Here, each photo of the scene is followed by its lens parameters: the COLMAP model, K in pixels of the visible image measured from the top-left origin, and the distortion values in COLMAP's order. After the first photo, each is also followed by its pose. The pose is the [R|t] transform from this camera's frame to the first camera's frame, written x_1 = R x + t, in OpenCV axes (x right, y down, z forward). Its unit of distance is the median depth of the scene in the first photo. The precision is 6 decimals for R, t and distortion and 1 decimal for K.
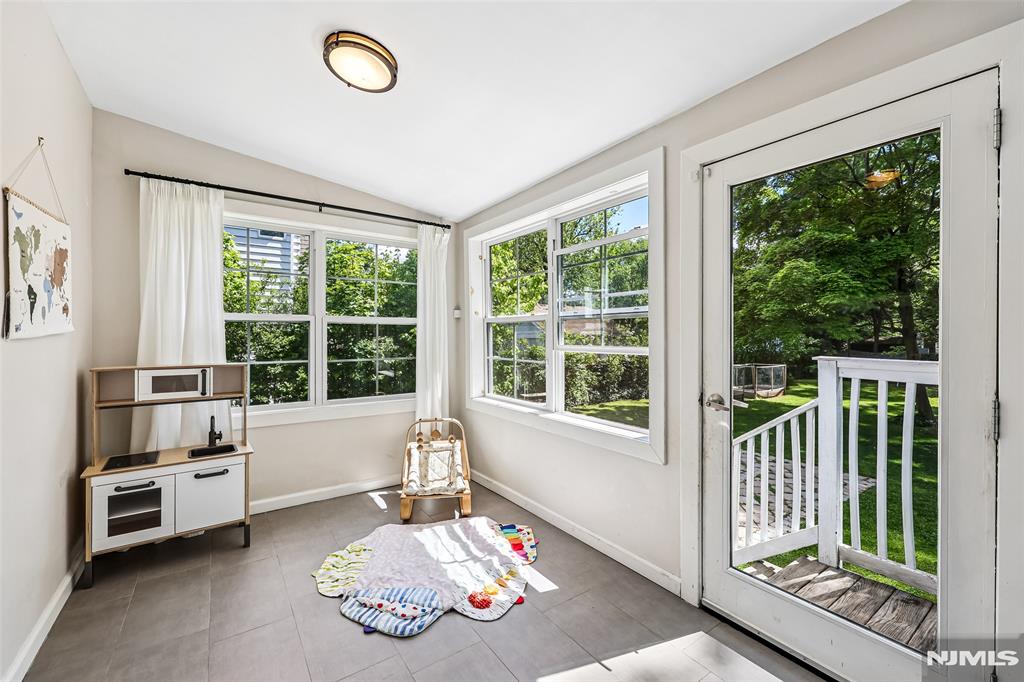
lens RADIAL K [[431.0, 0, 522.0], [0, 431.0, 337.5], [0, 0, 1]] dist [-0.001904, 0.001500]
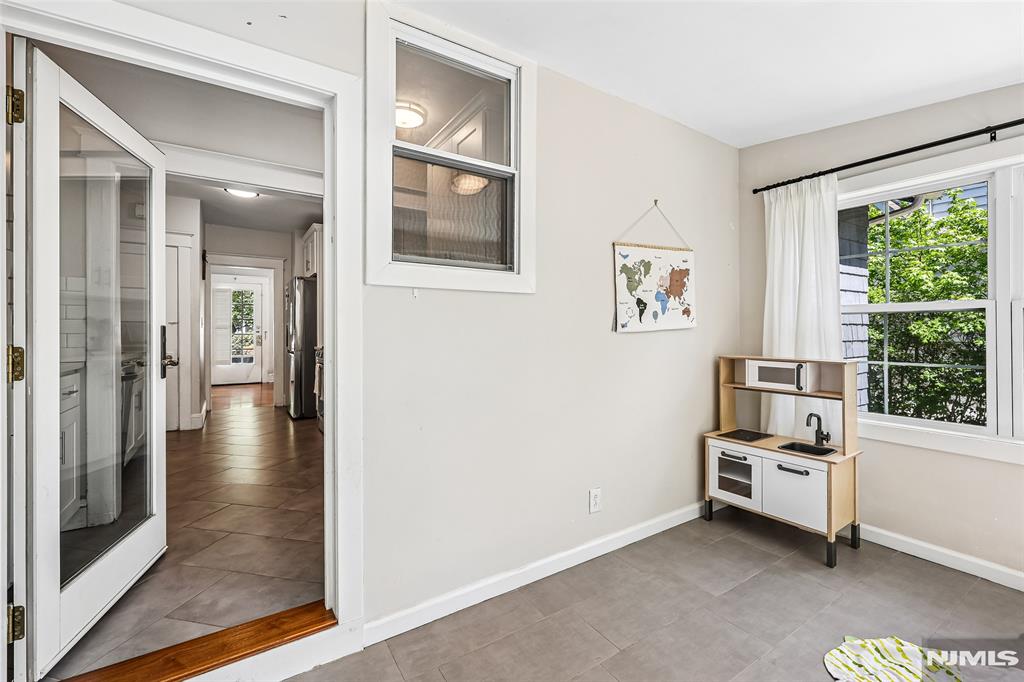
lens RADIAL K [[431.0, 0, 514.4], [0, 431.0, 332.1], [0, 0, 1]] dist [-0.001904, 0.001500]
pose [[-0.054318, 0.004030, -0.998516, 0.292438], [-0.002950, 0.999987, 0.004196, -0.002366], [0.998519, 0.003174, -0.054305, 0.402894]]
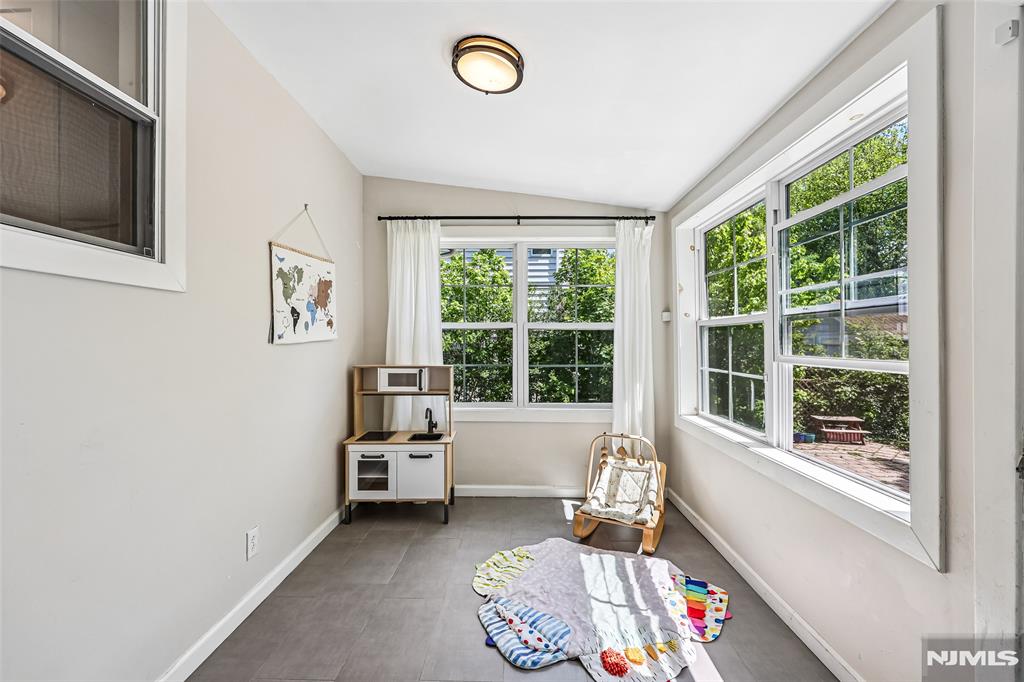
lens RADIAL K [[431.0, 0, 505.1], [0, 431.0, 344.5], [0, 0, 1]] dist [-0.001904, 0.001500]
pose [[0.791702, 0.004493, -0.610891, 0.198702], [-0.002384, 0.999988, 0.004265, -0.001982], [0.610903, -0.001920, 0.791703, 0.183008]]
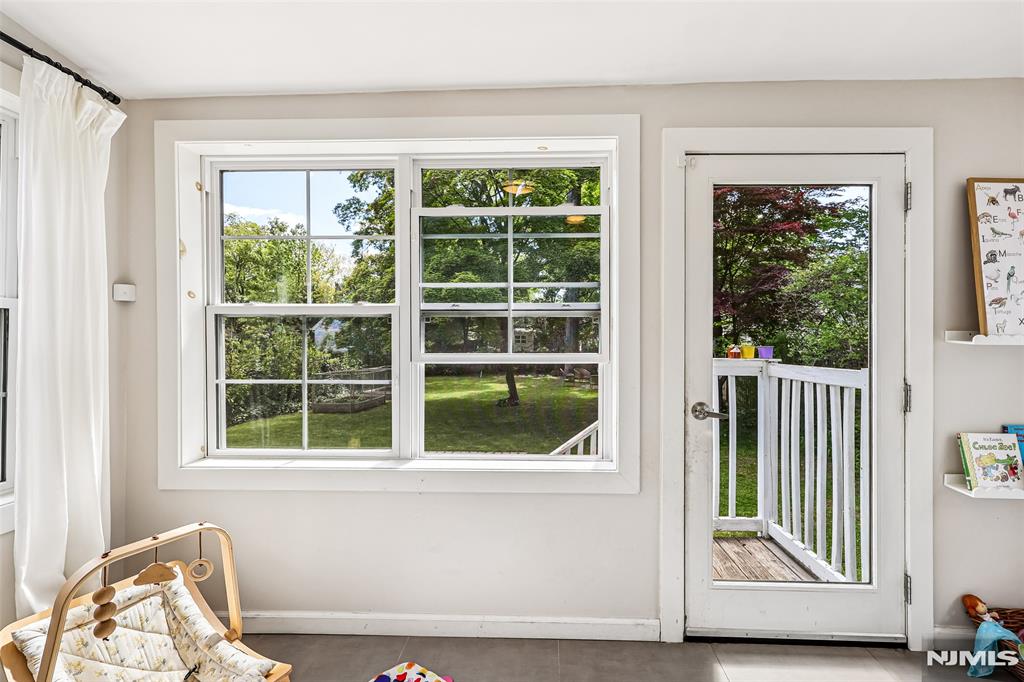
lens RADIAL K [[431.0, 0, 540.3], [0, 431.0, 335.4], [0, 0, 1]] dist [-0.001904, 0.001500]
pose [[0.600565, 0.005395, 0.799558, -0.407770], [0.002969, 0.999955, -0.008977, -0.004511], [-0.799570, 0.007766, 0.600522, 0.577778]]
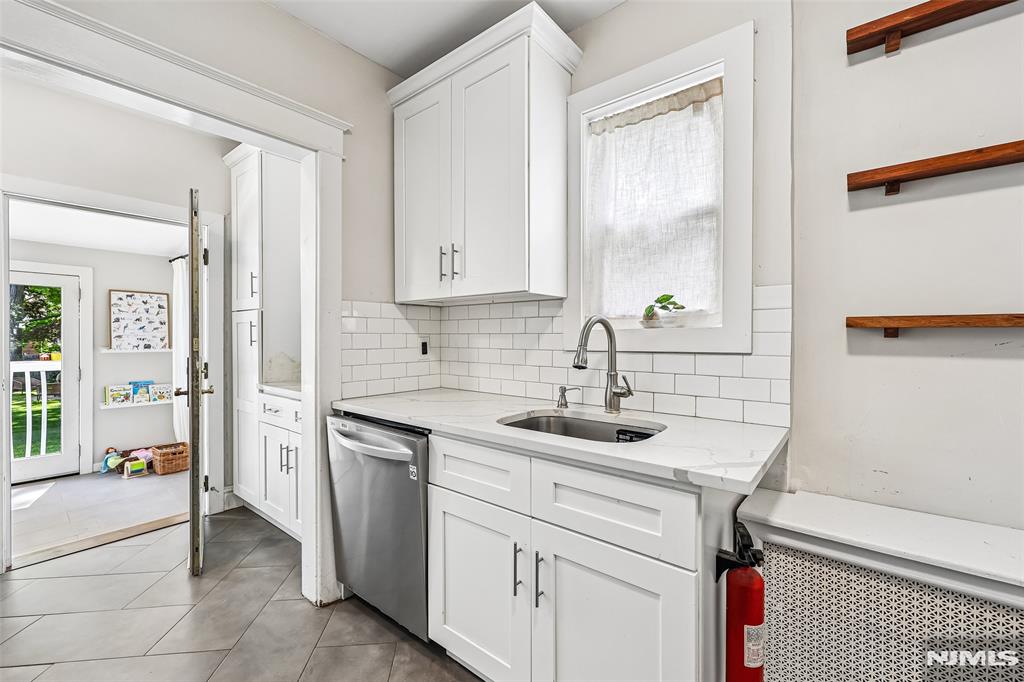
lens RADIAL K [[431.0, 0, 512.7], [0, 431.0, 338.4], [0, 0, 1]] dist [-0.001904, 0.001500]
pose [[-0.244683, -0.005691, 0.969587, -1.644865], [0.004153, 0.999967, 0.006917, -0.059786], [-0.969594, 0.005719, -0.244651, -0.782984]]
